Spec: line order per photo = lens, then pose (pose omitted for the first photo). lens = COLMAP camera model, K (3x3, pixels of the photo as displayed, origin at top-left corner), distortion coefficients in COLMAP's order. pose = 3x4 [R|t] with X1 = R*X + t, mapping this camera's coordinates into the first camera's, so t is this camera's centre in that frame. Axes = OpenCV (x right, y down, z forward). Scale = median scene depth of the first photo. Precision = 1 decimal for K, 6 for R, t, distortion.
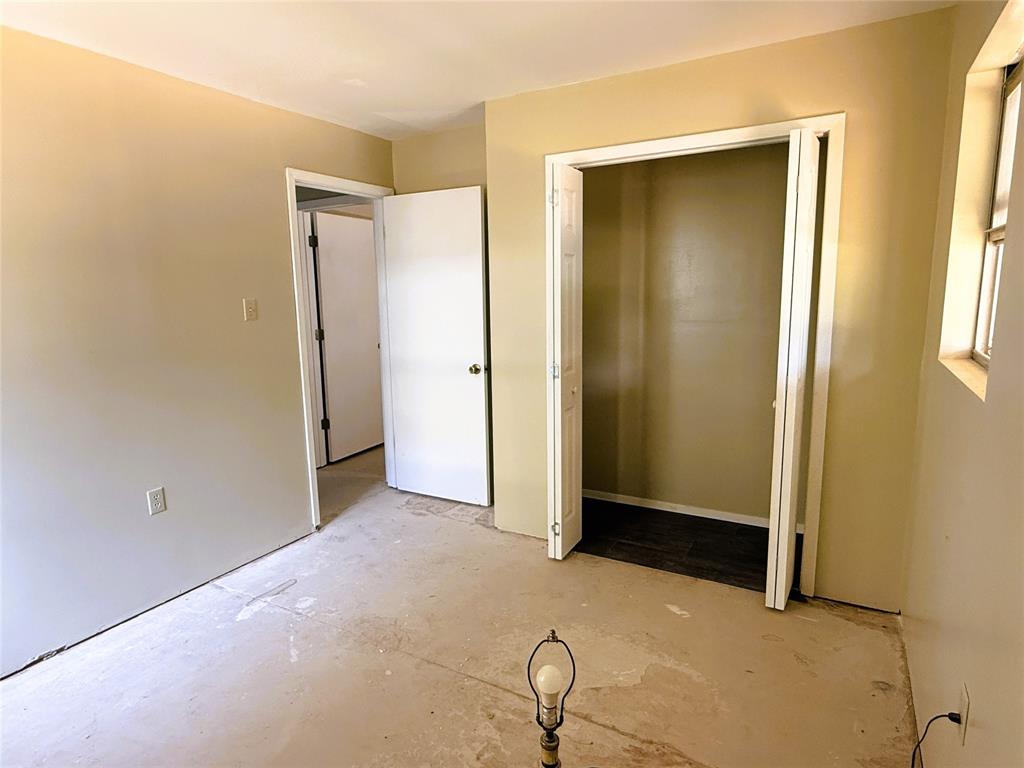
lens RADIAL K [[601.8, 0, 512.0], [0, 601.8, 384.0], [0, 0, 1]] dist [-0.001648, 0.001903]
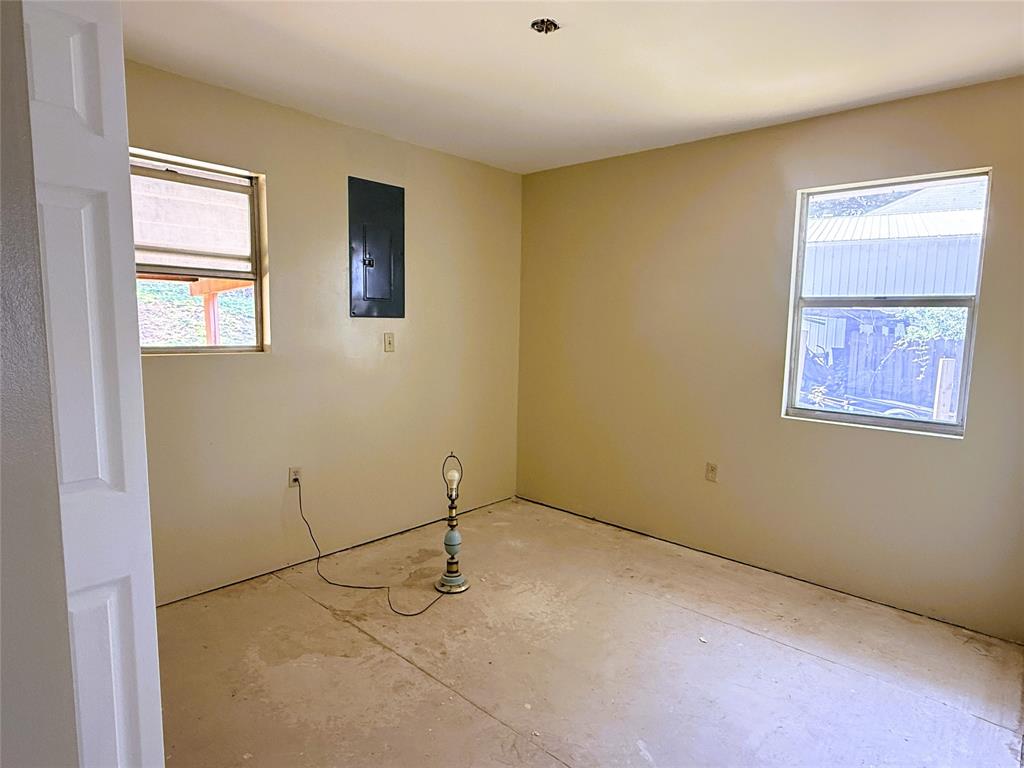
lens RADIAL K [[601.8, 0, 512.0], [0, 601.8, 384.0], [0, 0, 1]] dist [-0.001648, 0.001903]
pose [[-0.976464, -0.023409, 0.214407, -0.381539], [0.033517, 0.965546, 0.258063, -0.253856], [-0.213061, 0.259176, -0.942037, 1.811100]]
